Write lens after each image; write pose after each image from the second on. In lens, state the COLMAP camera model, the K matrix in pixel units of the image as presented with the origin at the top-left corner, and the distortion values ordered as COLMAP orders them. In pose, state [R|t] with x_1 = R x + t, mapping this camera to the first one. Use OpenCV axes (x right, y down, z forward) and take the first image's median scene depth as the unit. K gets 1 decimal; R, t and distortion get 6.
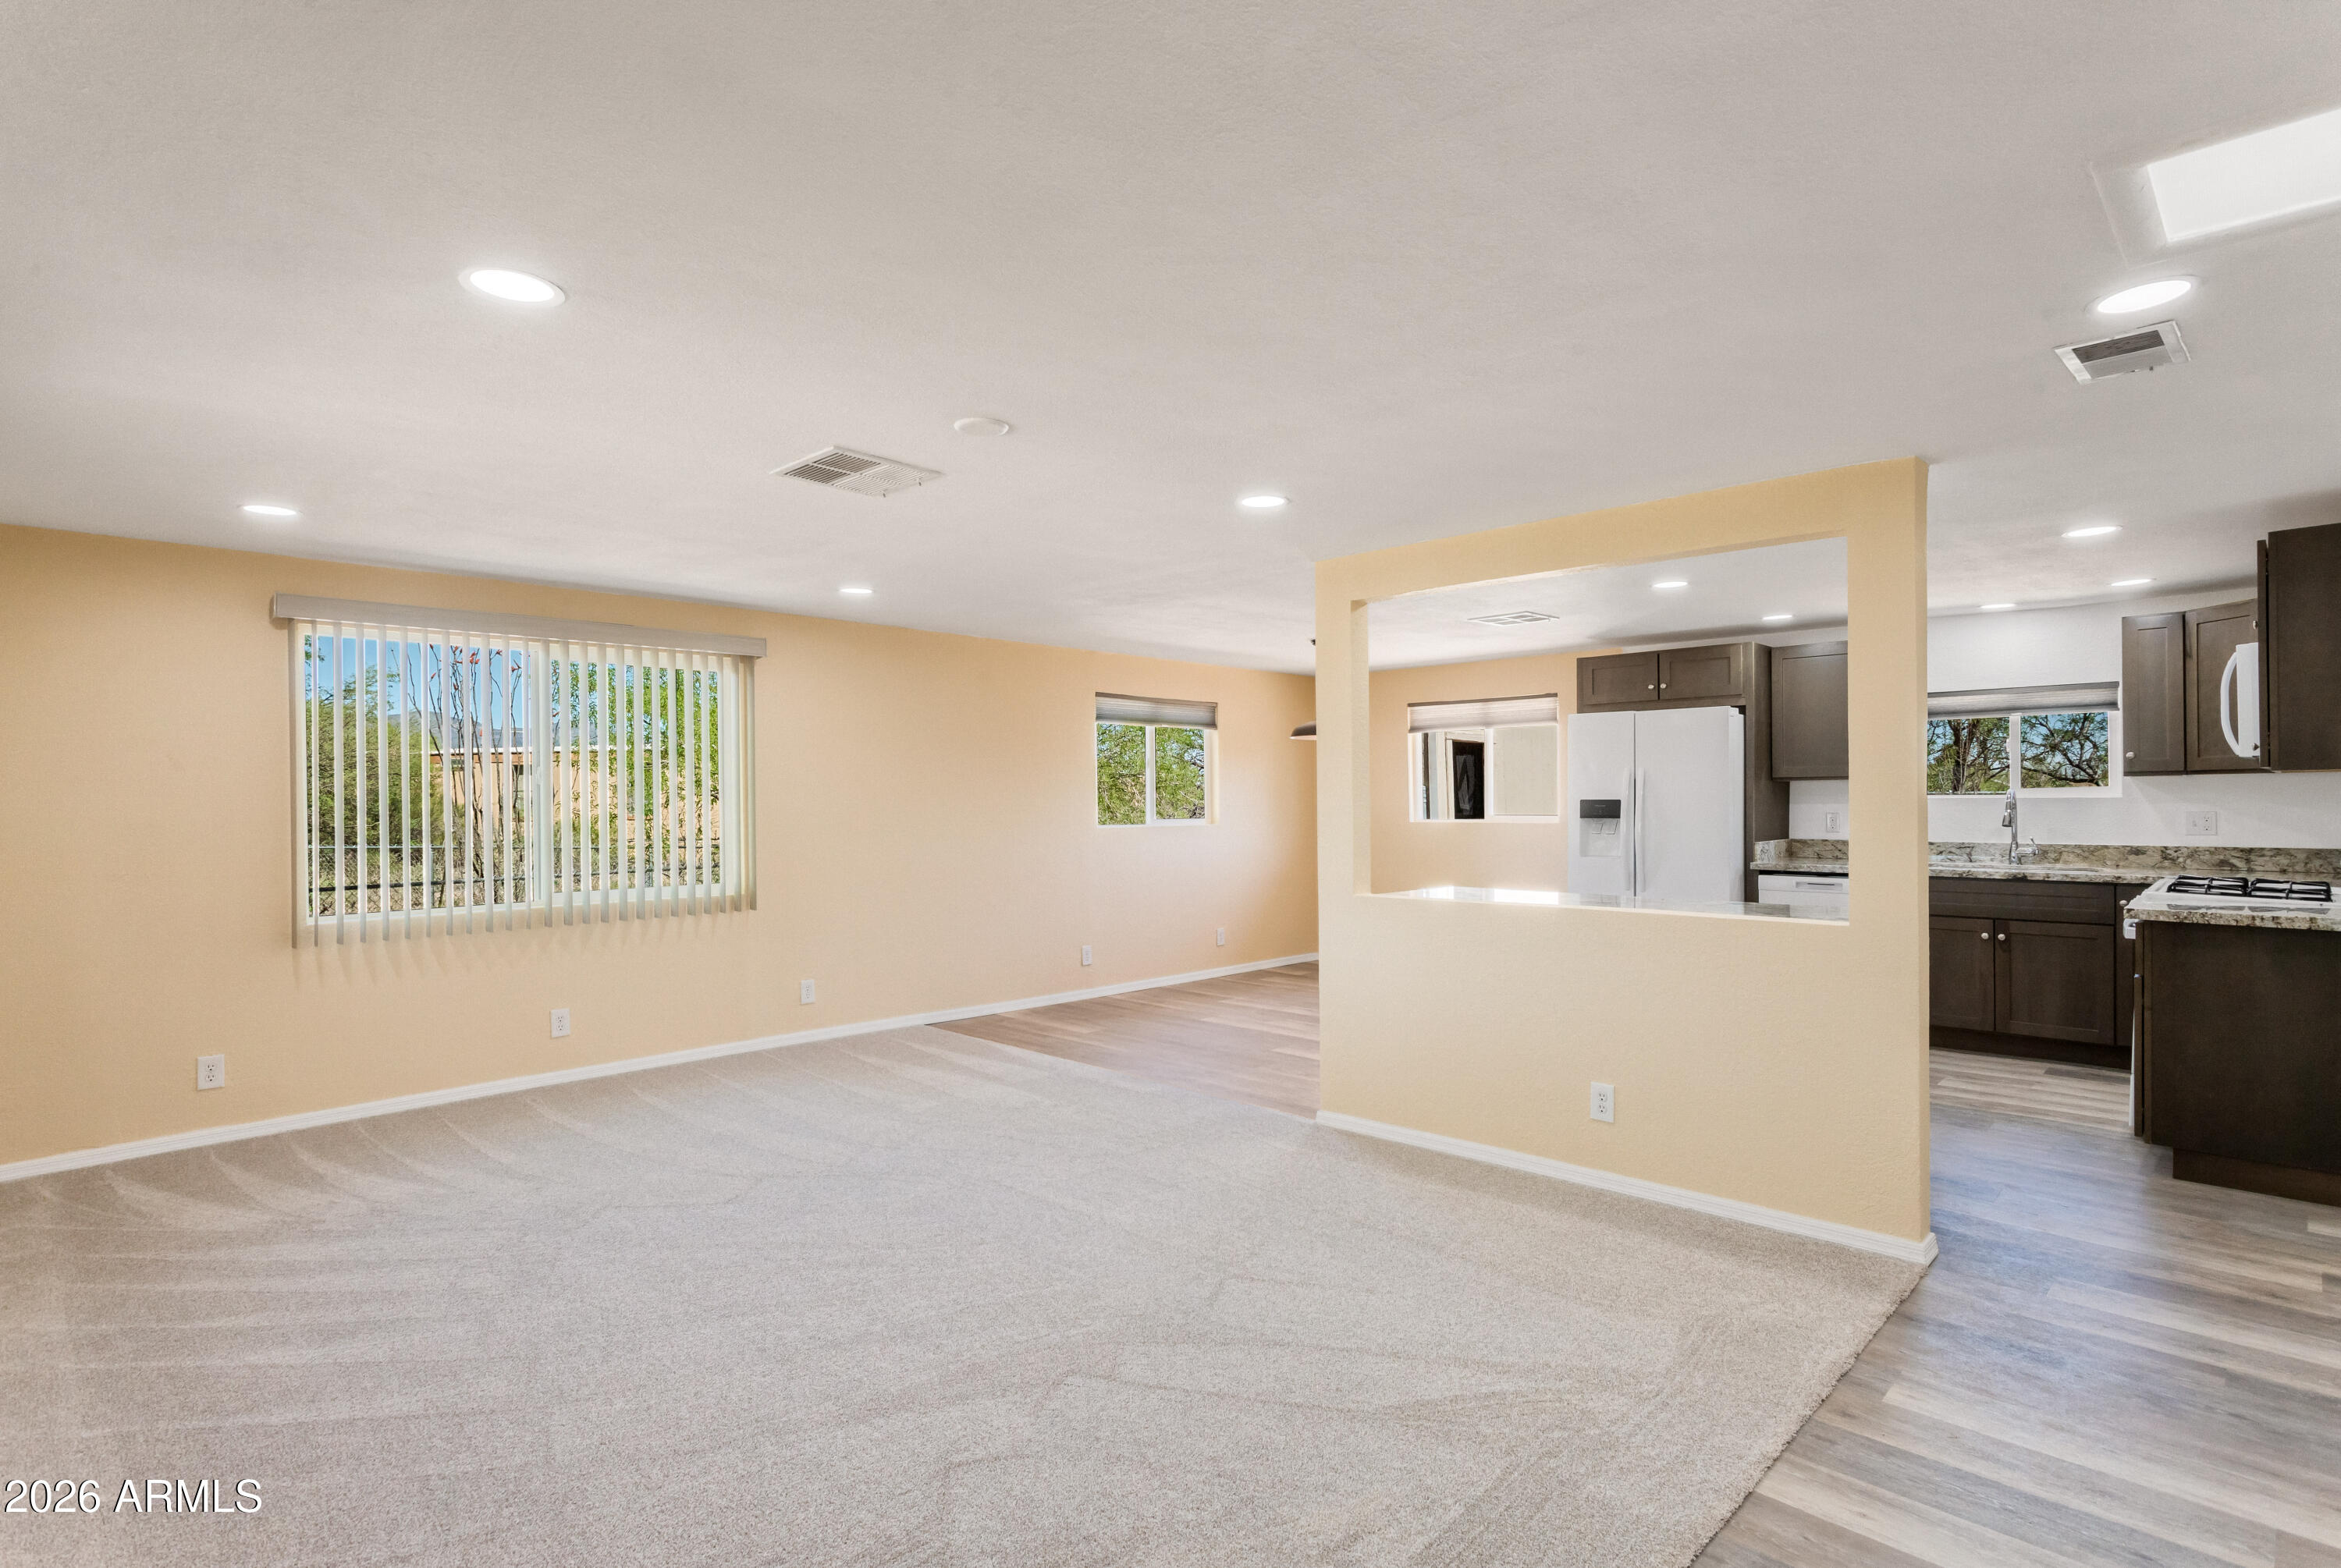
lens RADIAL K [[1151.5, 0, 1171.0], [0, 1151.5, 813.6], [0, 0, 1]] dist [0.001385, 0.000735]
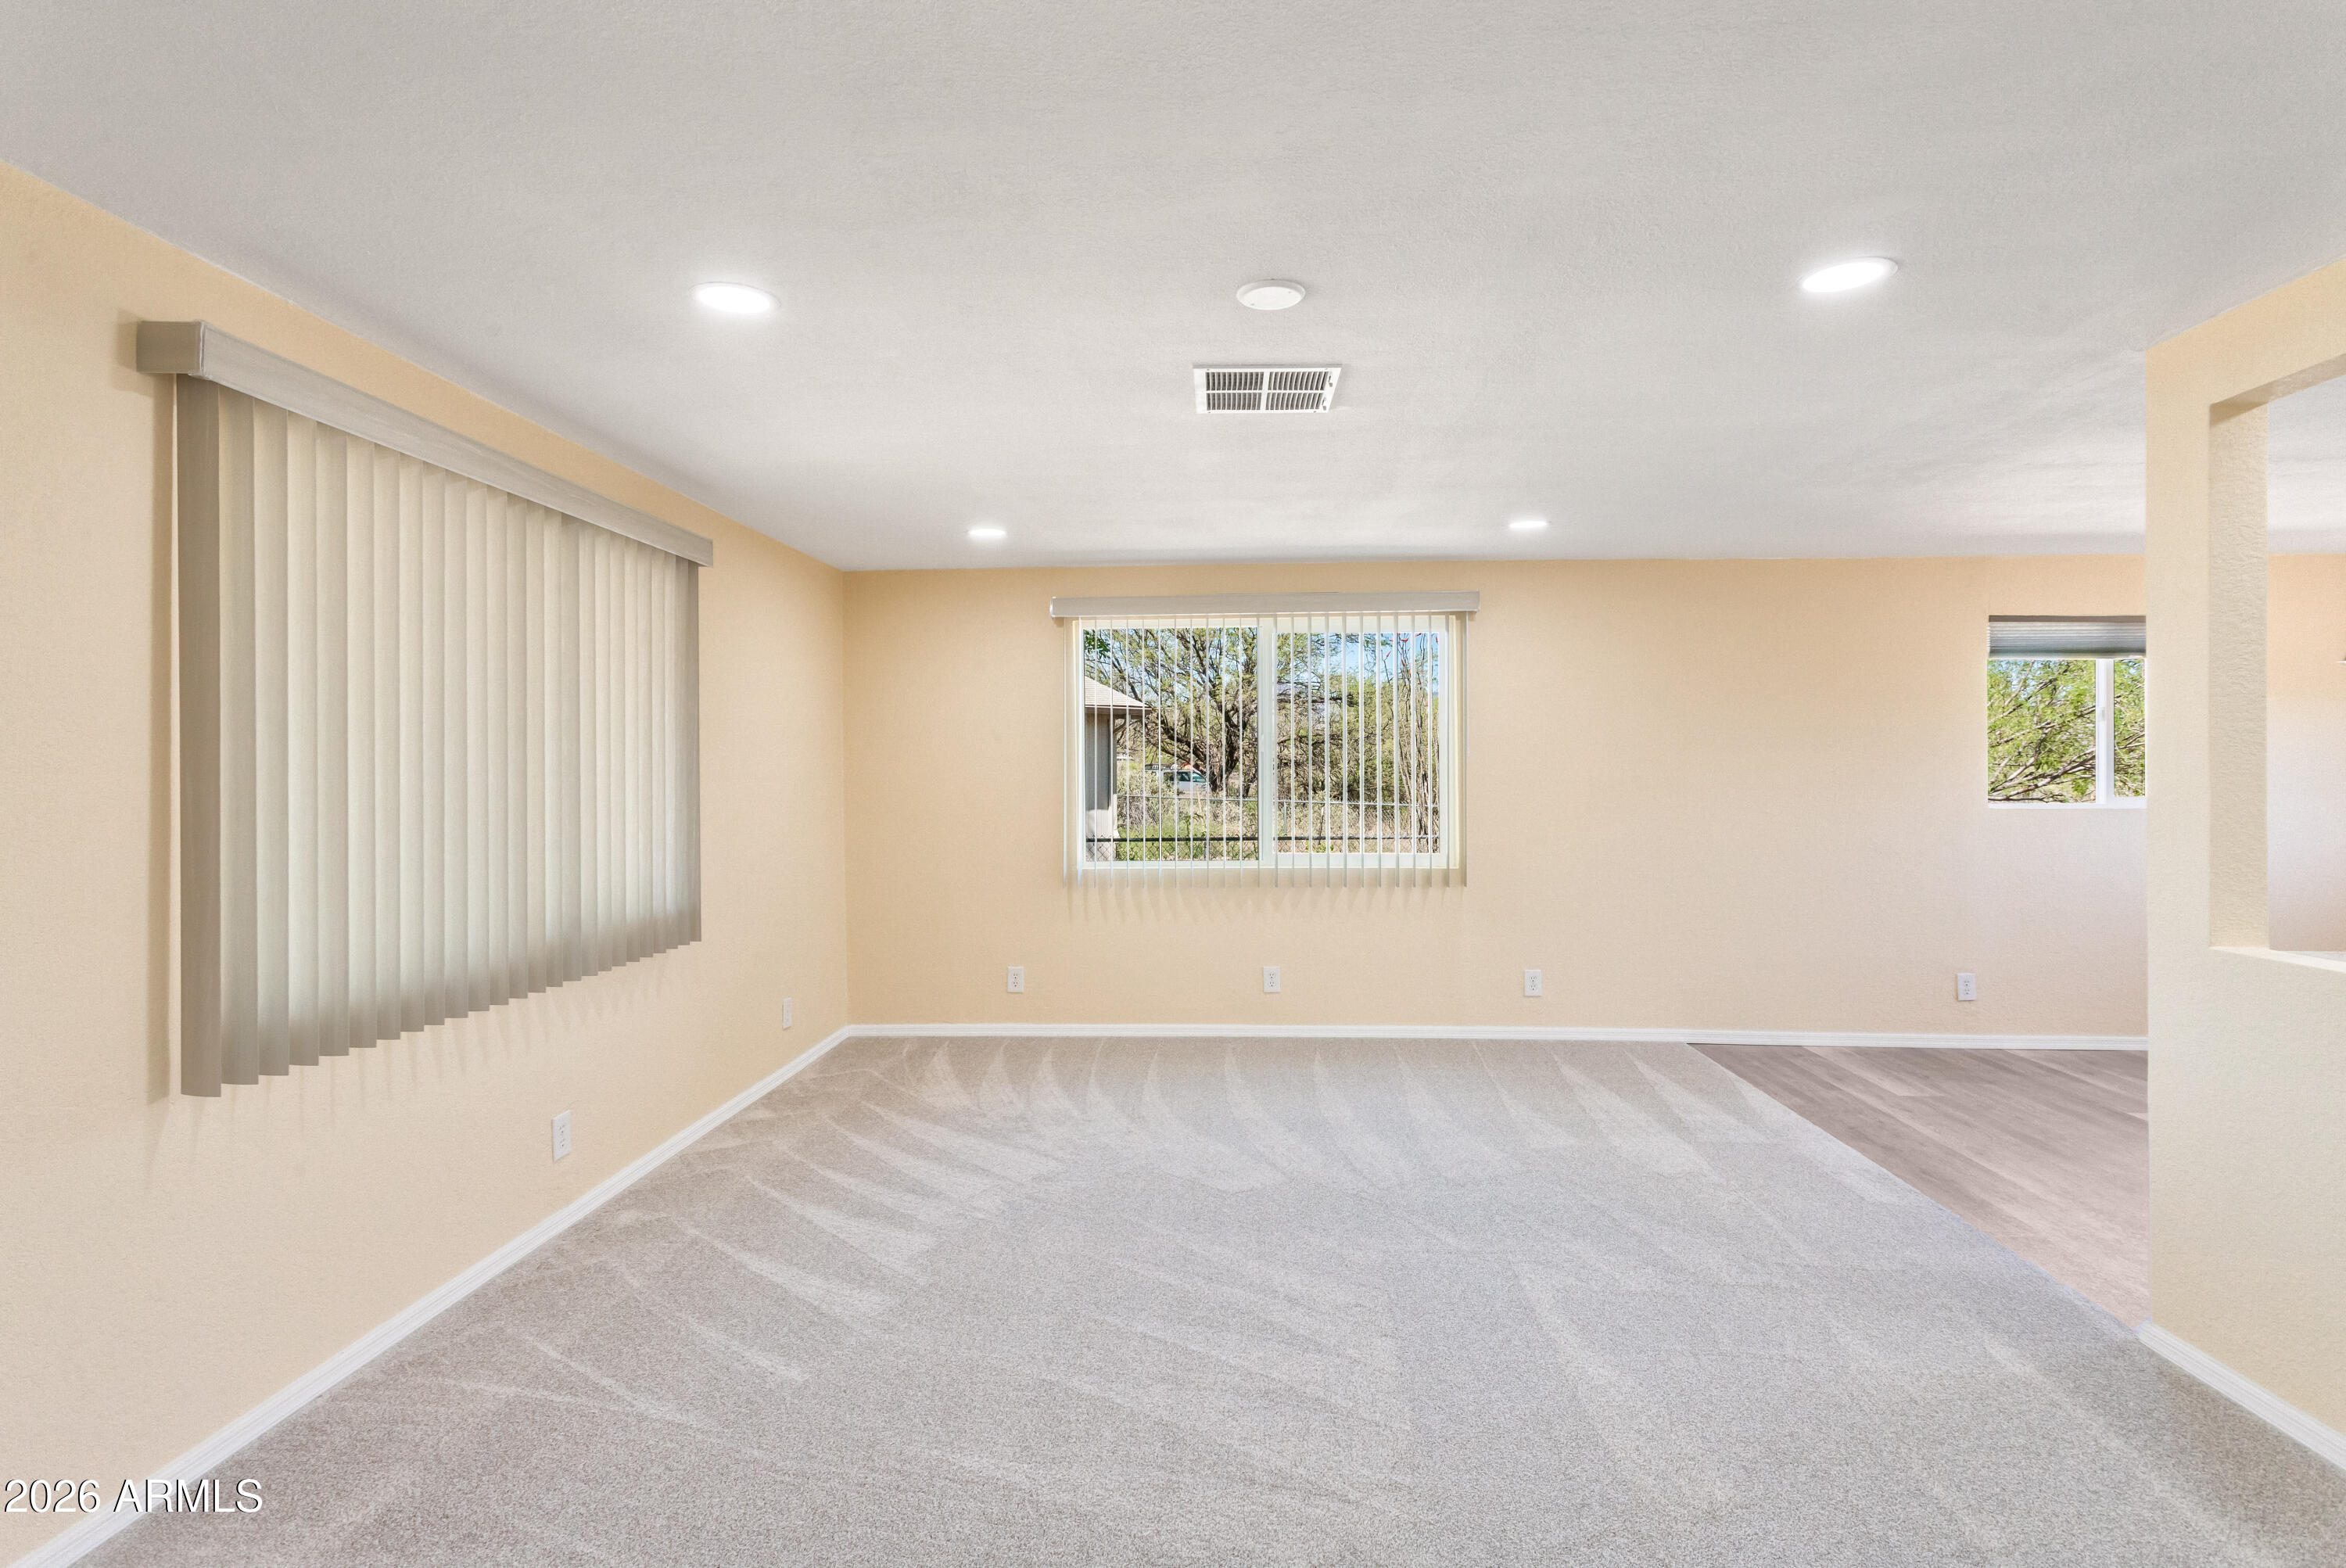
lens RADIAL K [[1171.5, 0, 1173.0], [0, 1171.5, 784.0], [0, 0, 1]] dist [-0.012001, 0.000381]
pose [[0.658739, 0.015202, -0.752218, 0.209924], [-0.011280, 0.999883, 0.010328, -0.006452], [0.752287, 0.001682, 0.658834, 0.228666]]
